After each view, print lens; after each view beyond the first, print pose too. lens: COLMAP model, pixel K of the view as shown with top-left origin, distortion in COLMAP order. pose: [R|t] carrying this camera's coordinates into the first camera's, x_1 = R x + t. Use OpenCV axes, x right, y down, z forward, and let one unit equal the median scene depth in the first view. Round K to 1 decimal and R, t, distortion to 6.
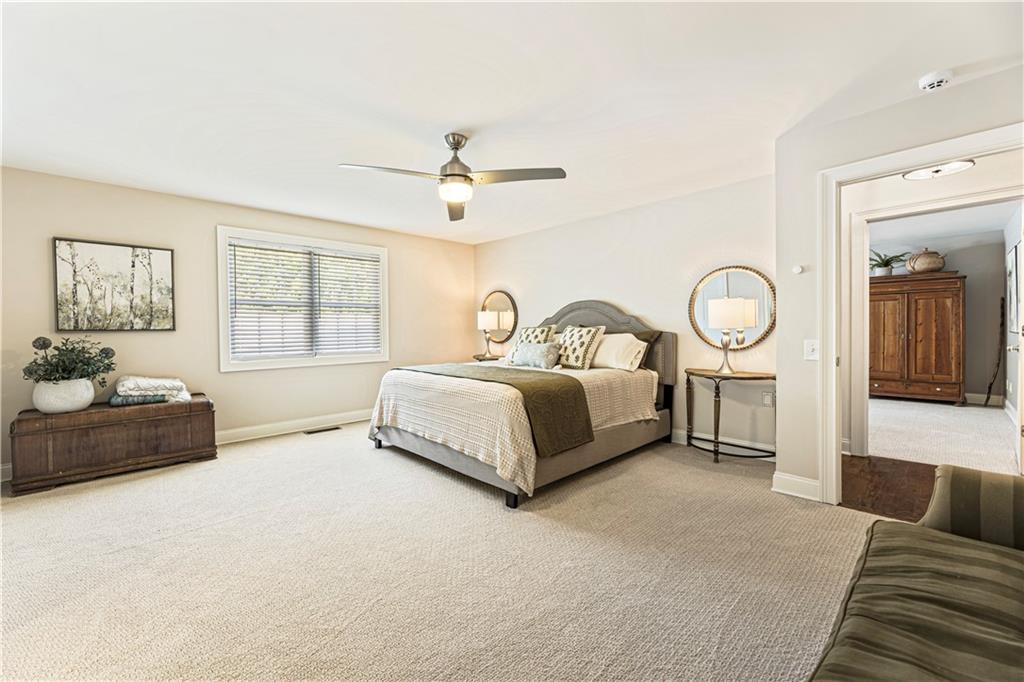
lens RADIAL K [[420.5, 0, 516.3], [0, 420.5, 339.7], [0, 0, 1]] dist [0.001265, 0.000383]
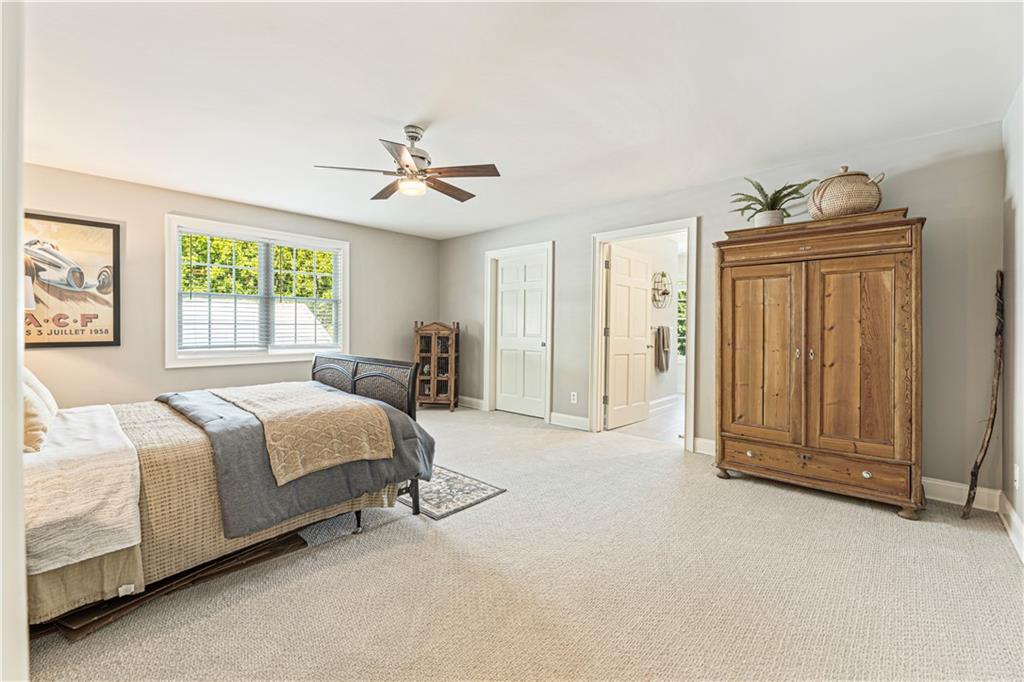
lens RADIAL K [[440.3, 0, 508.1], [0, 440.3, 333.9], [0, 0, 1]] dist [-0.003335, -0.000790]
pose [[0.998823, 0.017522, 0.045222, 0.587706], [-0.016670, 0.999678, -0.019147, -0.015422], [-0.045543, 0.018370, 0.998793, 0.539219]]
